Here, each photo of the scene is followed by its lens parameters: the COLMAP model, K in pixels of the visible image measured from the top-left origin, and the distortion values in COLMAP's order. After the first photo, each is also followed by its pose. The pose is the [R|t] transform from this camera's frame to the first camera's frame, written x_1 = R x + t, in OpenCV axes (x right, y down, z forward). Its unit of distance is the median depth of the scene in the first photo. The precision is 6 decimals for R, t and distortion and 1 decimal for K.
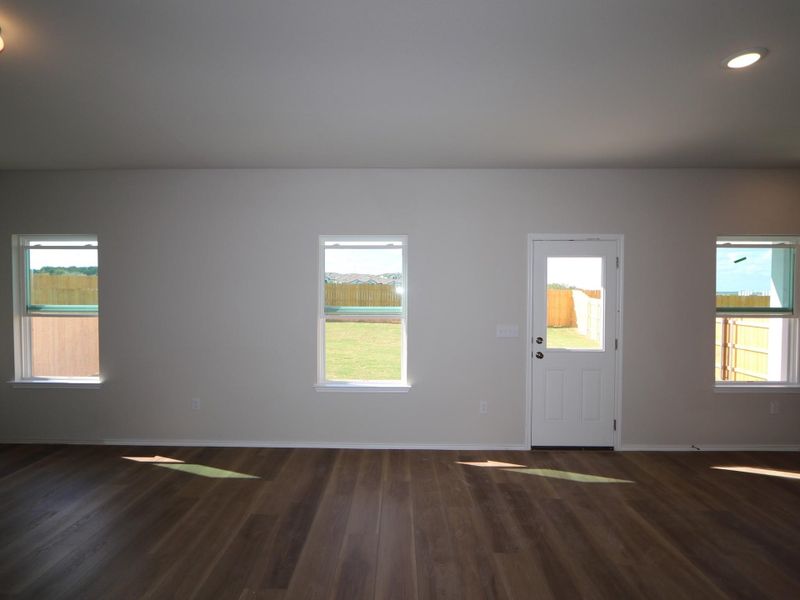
lens RADIAL K [[428.7, 0, 399.6], [0, 428.7, 294.3], [0, 0, 1]] dist [0.002626, -0.001593]
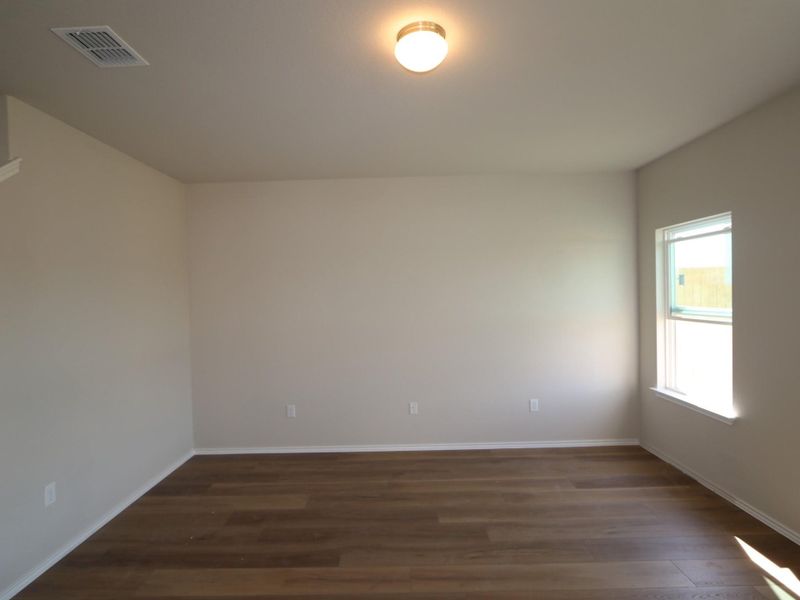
lens RADIAL K [[428.7, 0, 399.2], [0, 428.7, 298.8], [0, 0, 1]] dist [0.002626, -0.001593]
pose [[0.027542, 0.005367, -0.999606, 0.004972], [0.000950, 0.999985, 0.005395, 0.004242], [0.999620, -0.001099, 0.027537, 0.416577]]
